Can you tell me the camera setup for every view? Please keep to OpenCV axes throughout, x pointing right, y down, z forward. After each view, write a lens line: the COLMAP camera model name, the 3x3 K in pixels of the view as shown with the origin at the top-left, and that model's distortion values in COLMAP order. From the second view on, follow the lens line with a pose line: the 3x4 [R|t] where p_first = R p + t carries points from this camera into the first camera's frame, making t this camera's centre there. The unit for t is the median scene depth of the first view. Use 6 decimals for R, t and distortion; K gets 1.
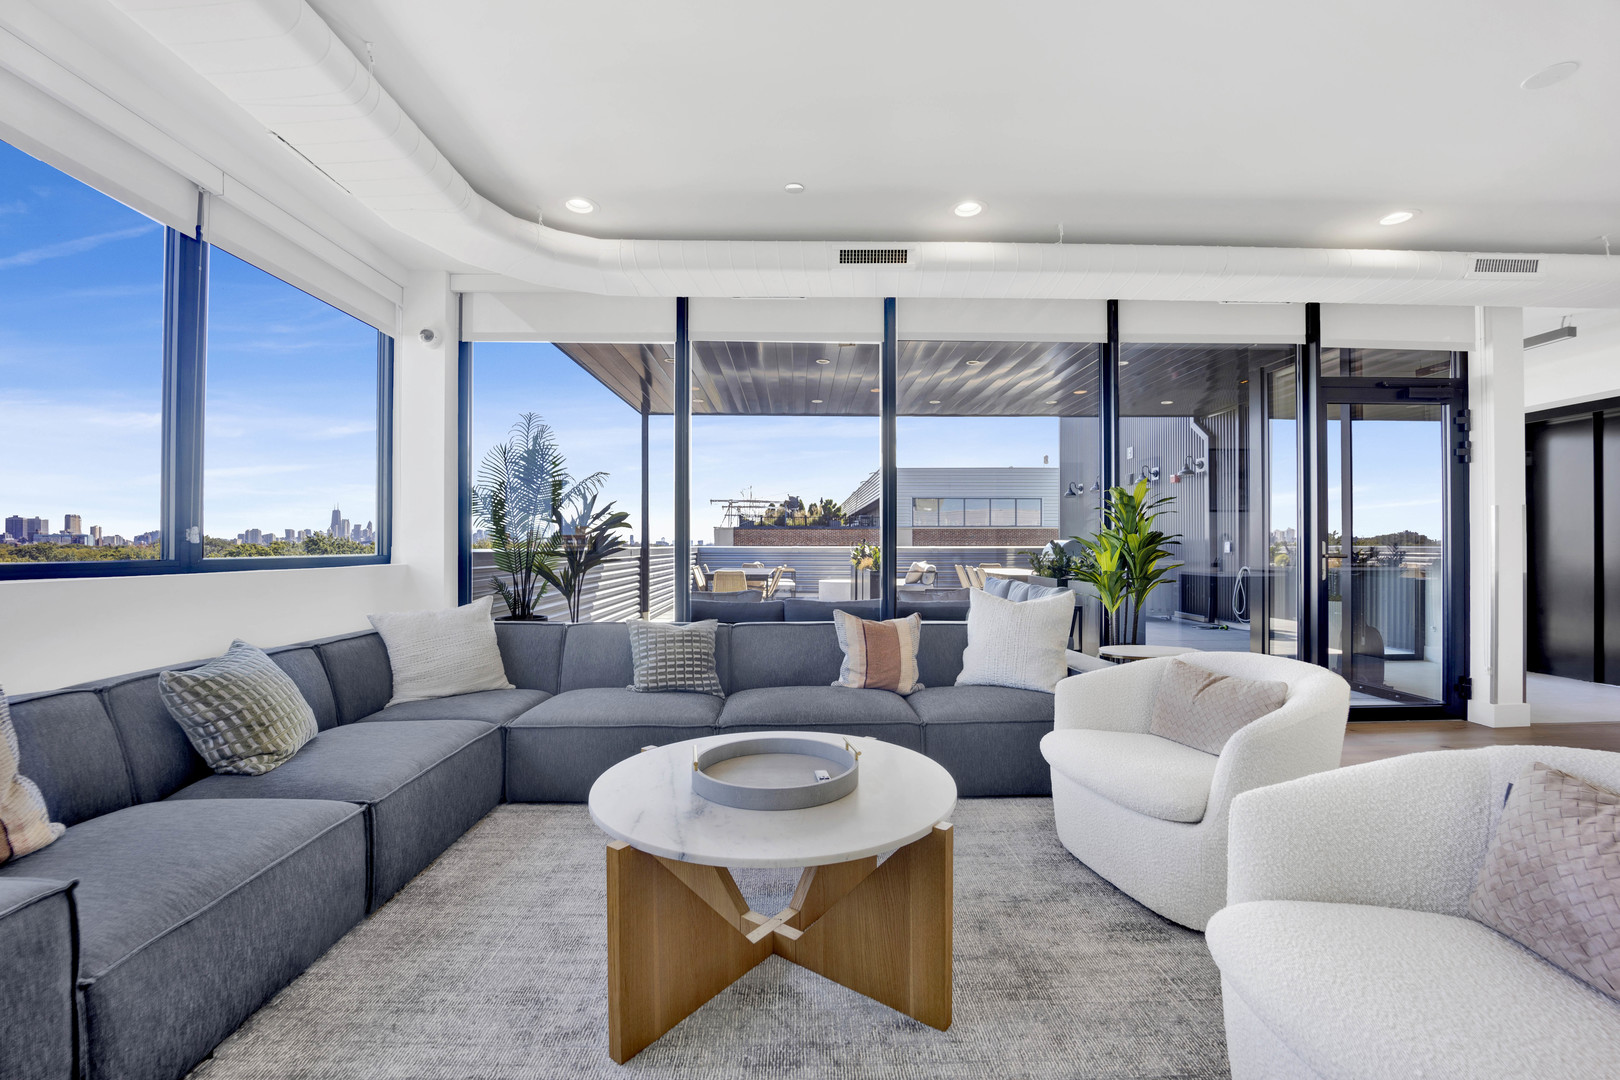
lens RADIAL K [[678.7, 0, 795.3], [0, 678.7, 542.9], [0, 0, 1]] dist [-0.022553, 0.000148]
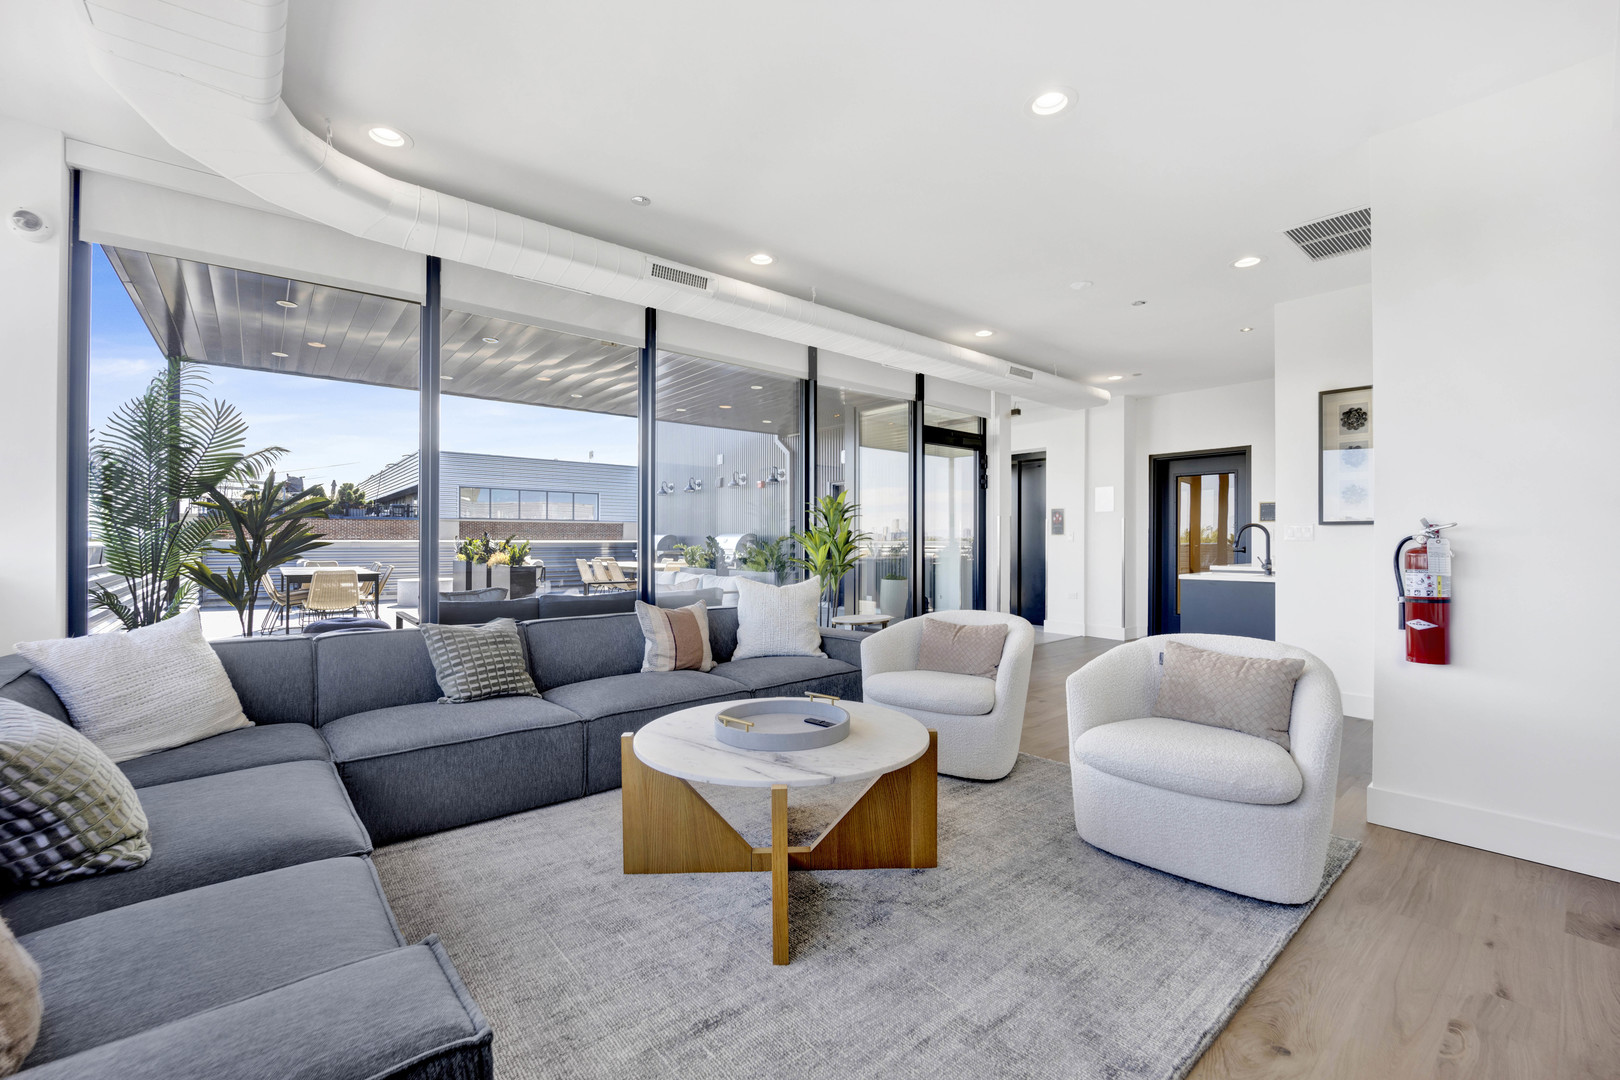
lens RADIAL K [[689.2, 0, 810.0], [0, 689.2, 540.0], [0, 0, 1]] dist [-0.022591, 0.000235]
pose [[0.768208, 0.002202, 0.640196, -0.426746], [-0.005256, 0.999982, 0.002867, -0.001043], [-0.640178, -0.005567, 0.768206, 0.005164]]
